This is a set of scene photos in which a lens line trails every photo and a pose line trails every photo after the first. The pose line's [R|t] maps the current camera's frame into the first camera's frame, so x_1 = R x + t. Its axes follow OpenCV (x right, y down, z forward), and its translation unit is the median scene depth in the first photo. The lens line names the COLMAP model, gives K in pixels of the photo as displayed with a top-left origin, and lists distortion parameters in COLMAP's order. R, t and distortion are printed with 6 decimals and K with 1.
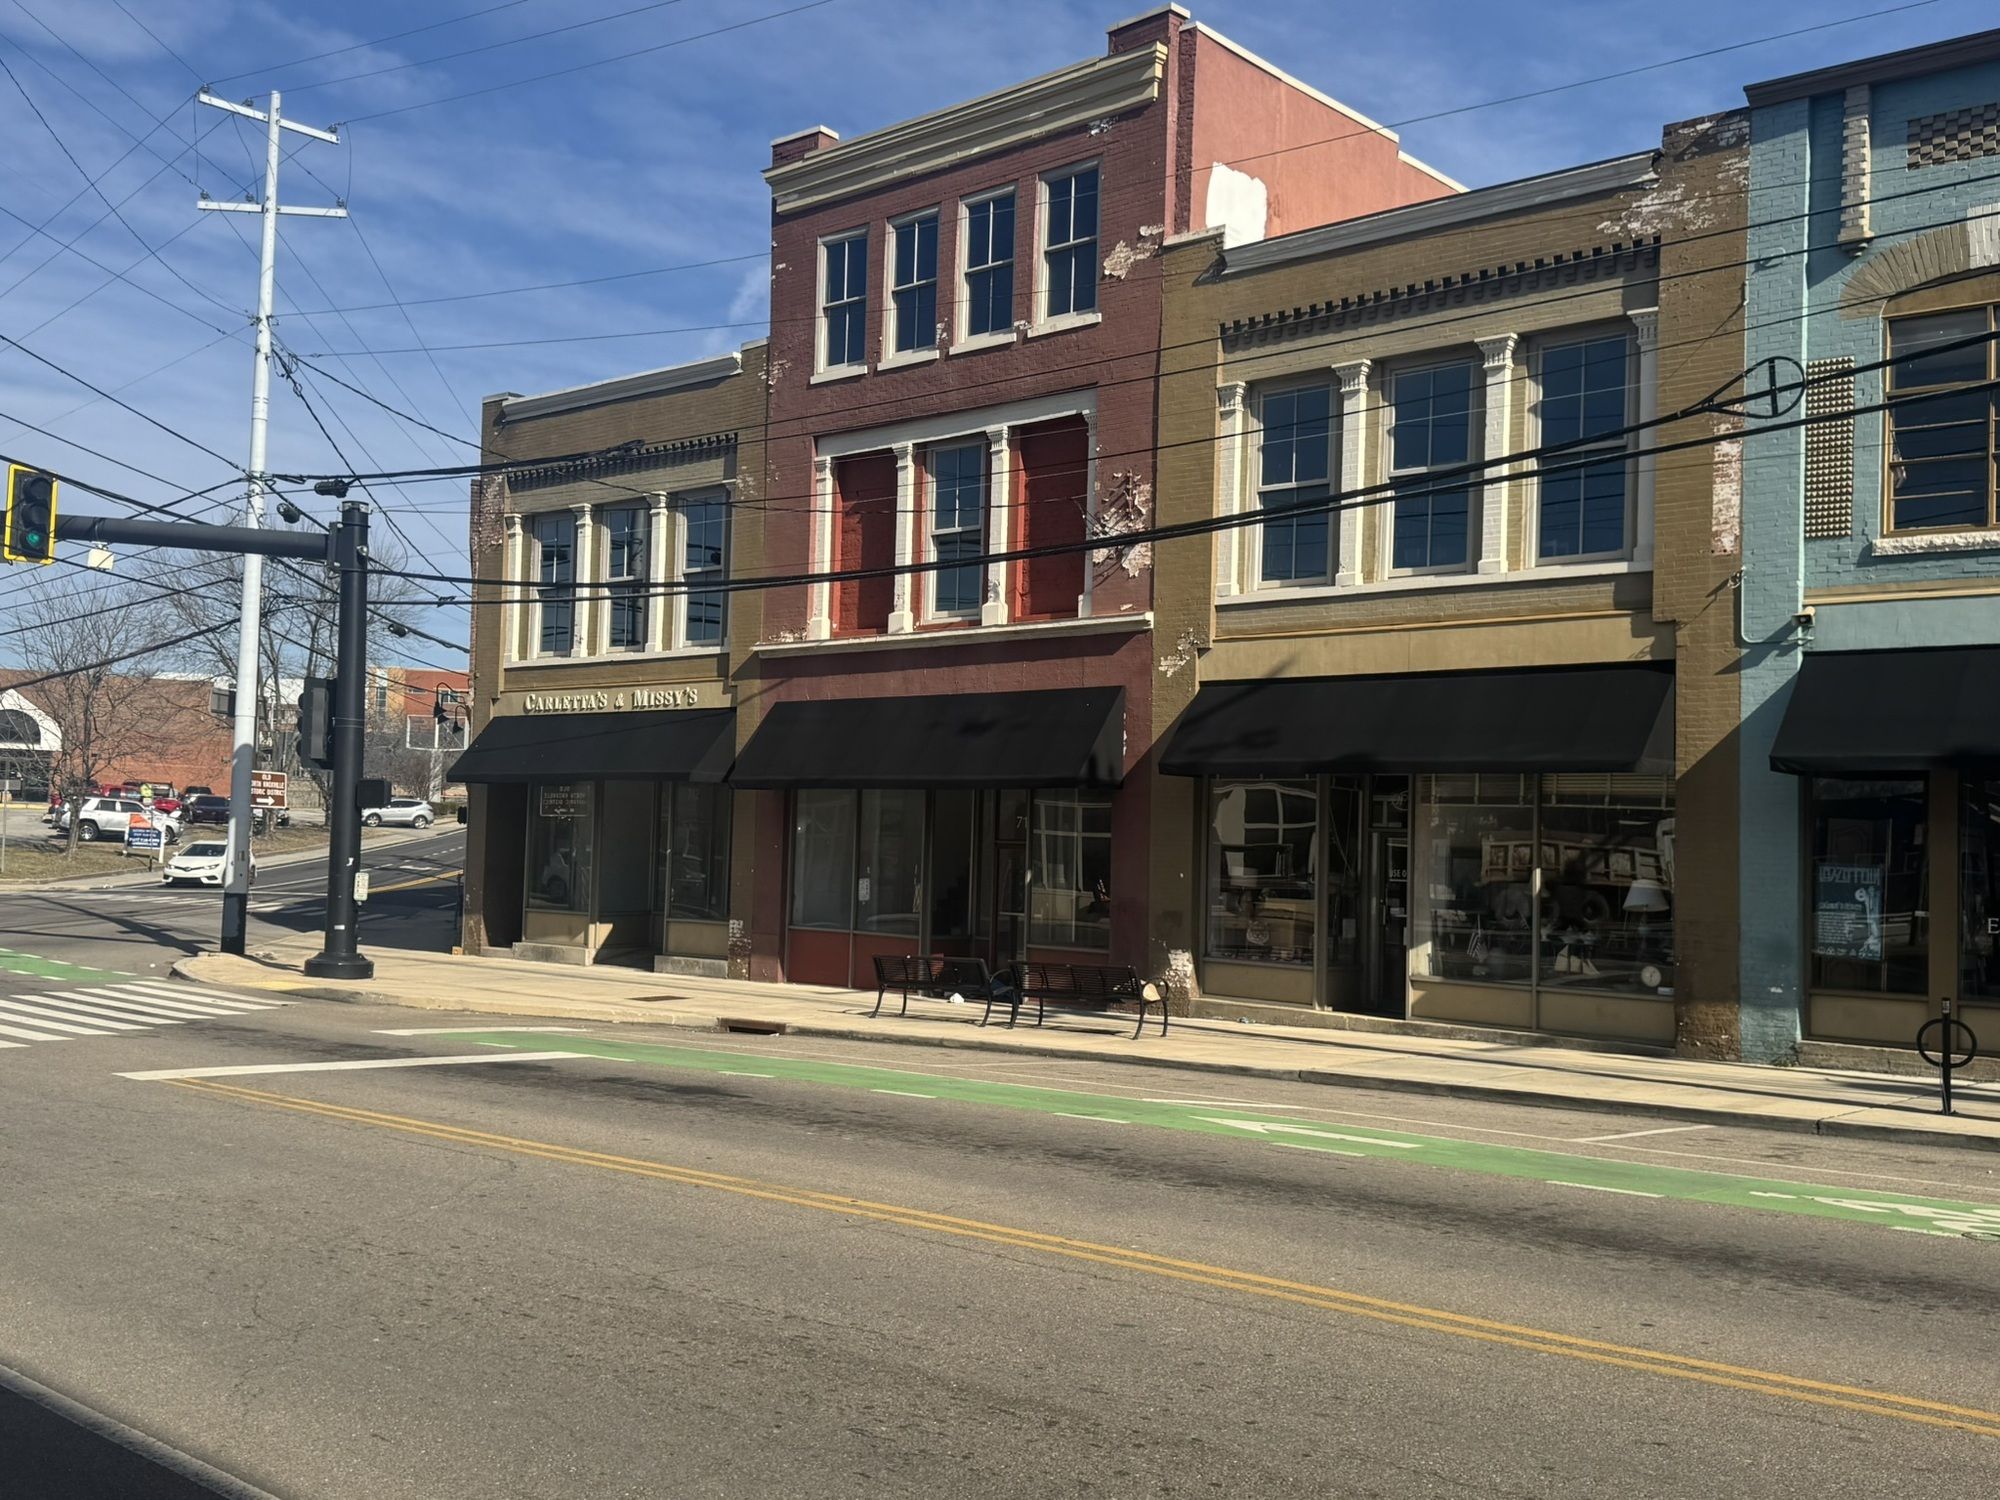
lens RADIAL K [[1957.6, 0, 1066.2], [0, 1957.6, 760.0], [0, 0, 1]] dist [0.145973, -0.442017]
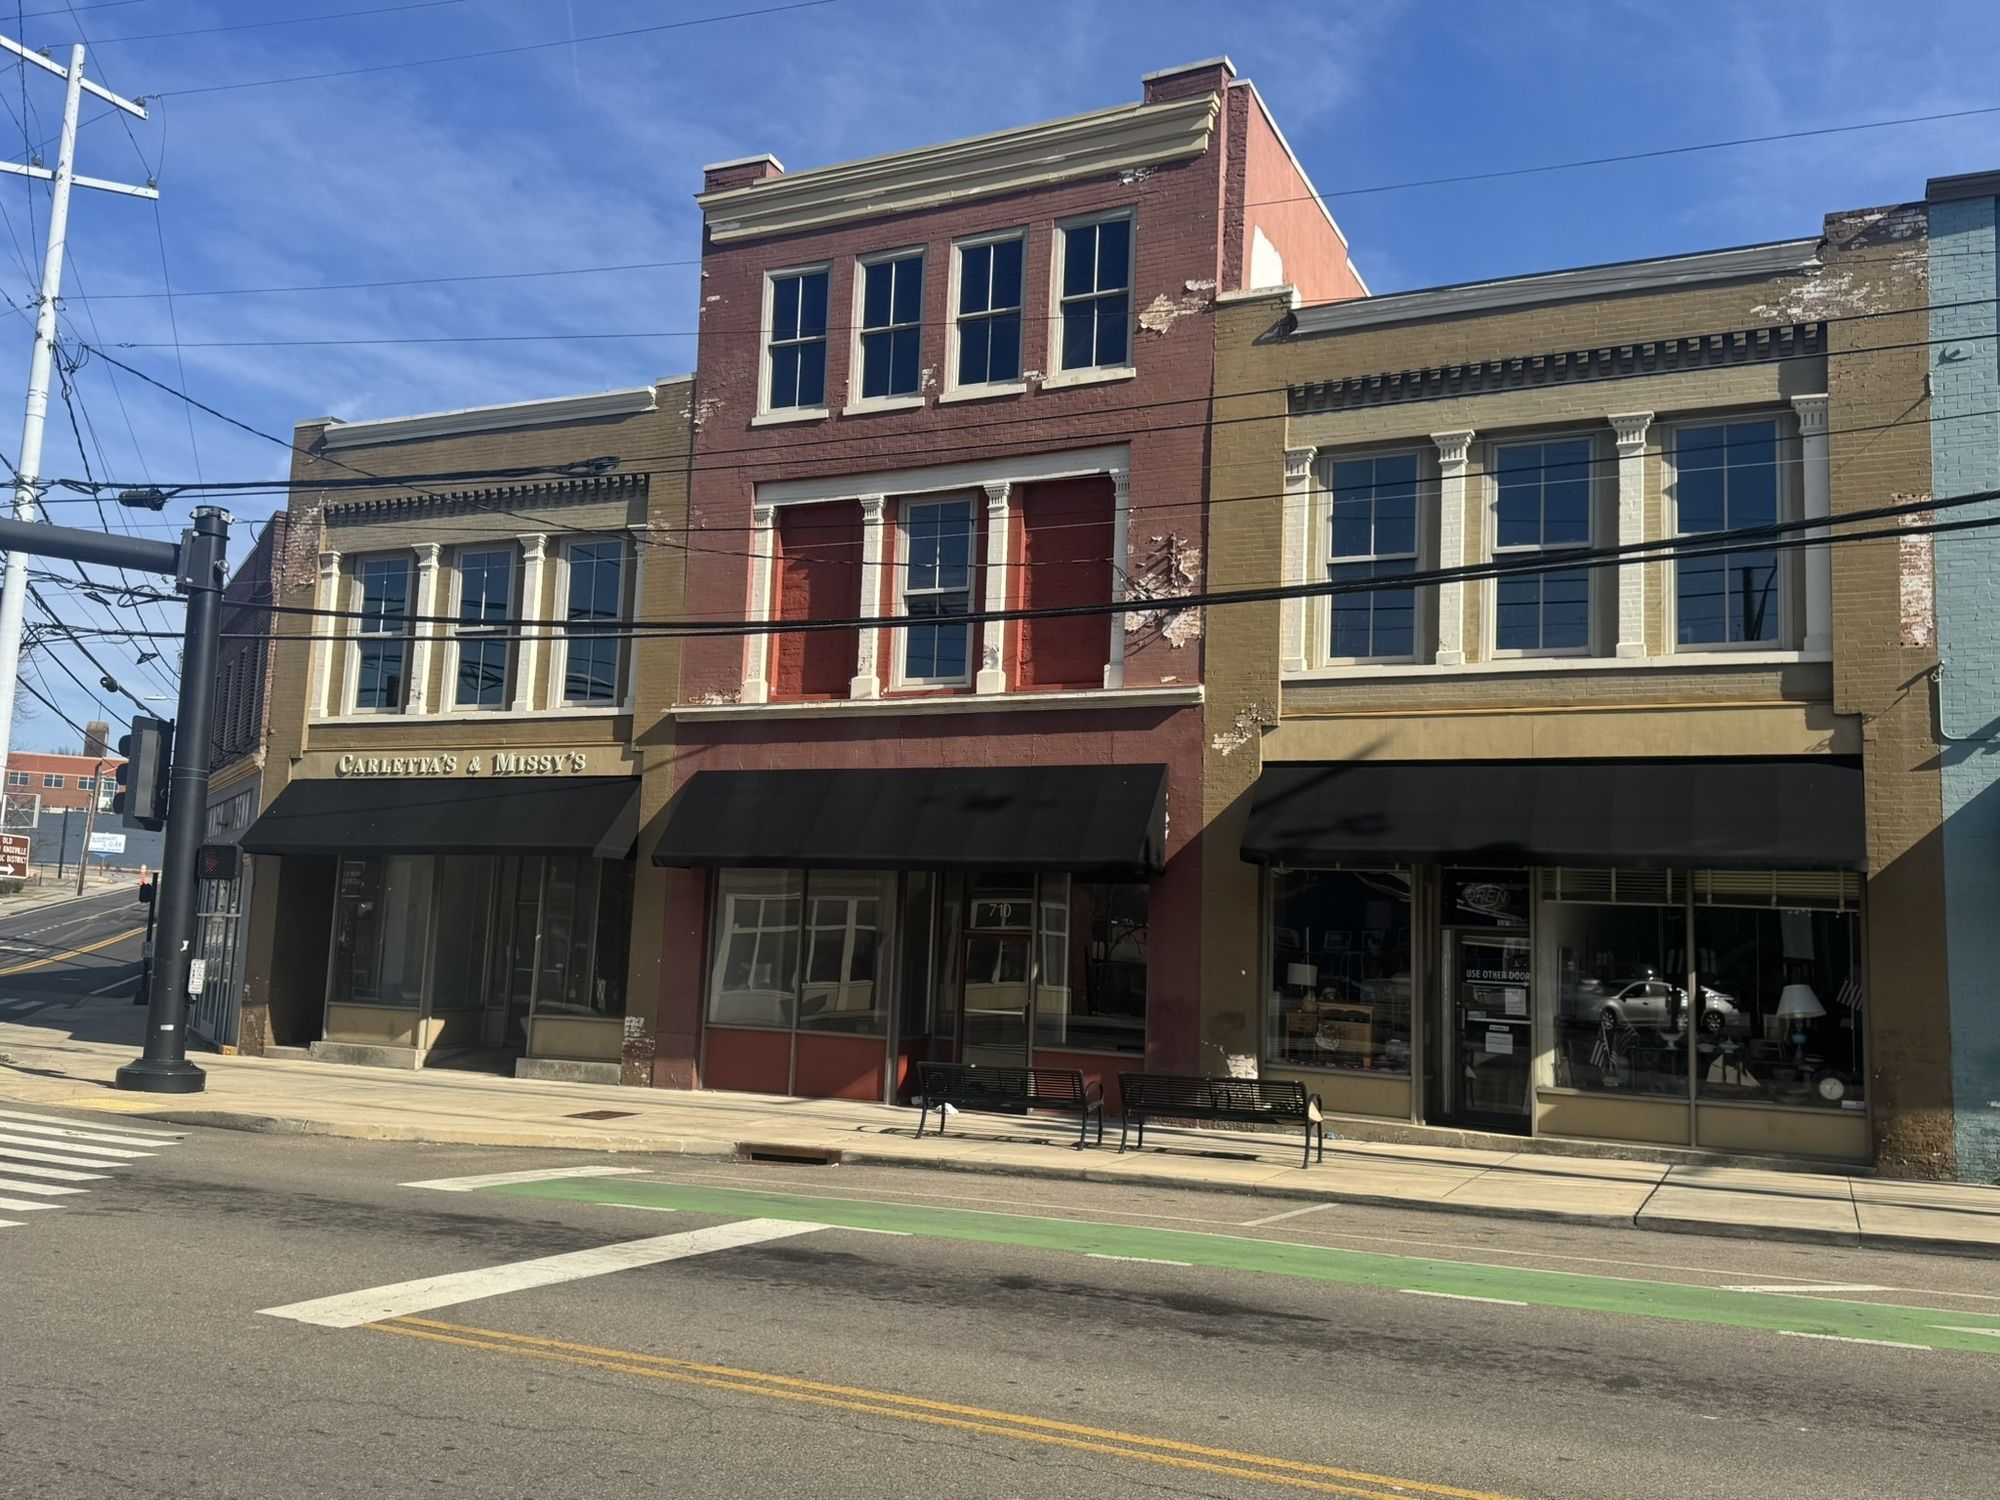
lens RADIAL K [[1653.1, 0, 1002.3], [0, 1653.1, 742.9], [0, 0, 1]] dist [0.107454, -0.201914]
pose [[0.961747, 0.044851, 0.270244, -0.250728], [-0.025738, 0.996937, -0.073859, 0.011591], [-0.272729, 0.064078, 0.959955, 0.269963]]
